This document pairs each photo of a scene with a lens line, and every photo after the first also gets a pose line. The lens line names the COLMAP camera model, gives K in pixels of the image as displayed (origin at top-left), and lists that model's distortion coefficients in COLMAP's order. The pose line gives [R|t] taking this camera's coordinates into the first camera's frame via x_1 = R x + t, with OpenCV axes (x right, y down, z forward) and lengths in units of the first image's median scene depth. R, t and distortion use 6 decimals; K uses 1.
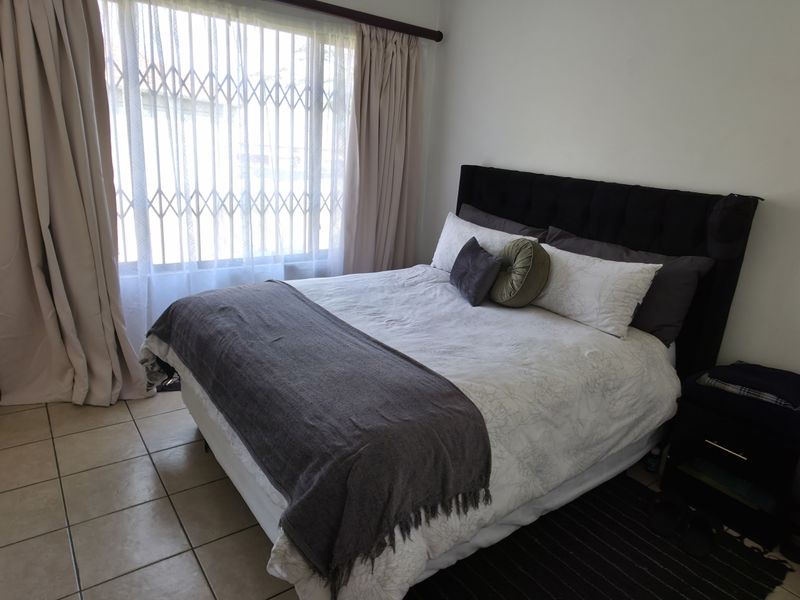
lens RADIAL K [[511.9, 0, 402.8], [0, 511.9, 299.5], [0, 0, 1]] dist [0.001448, 0.001132]
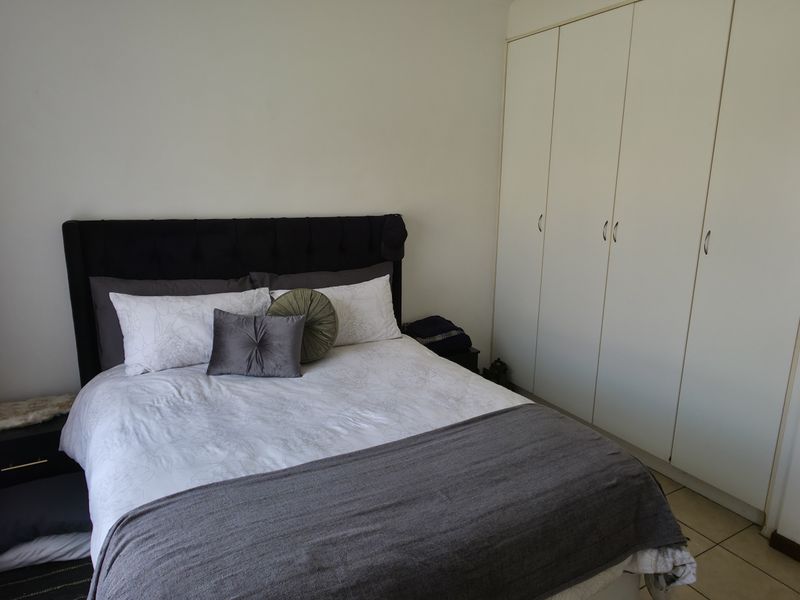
lens RADIAL K [[511.9, 0, 401.8], [0, 511.9, 298.7], [0, 0, 1]] dist [0.001448, 0.001132]
pose [[0.124824, -0.292793, 0.947993, -0.703529], [0.280497, 0.926903, 0.249345, -0.311696], [-0.951704, 0.234785, 0.197827, 0.695330]]
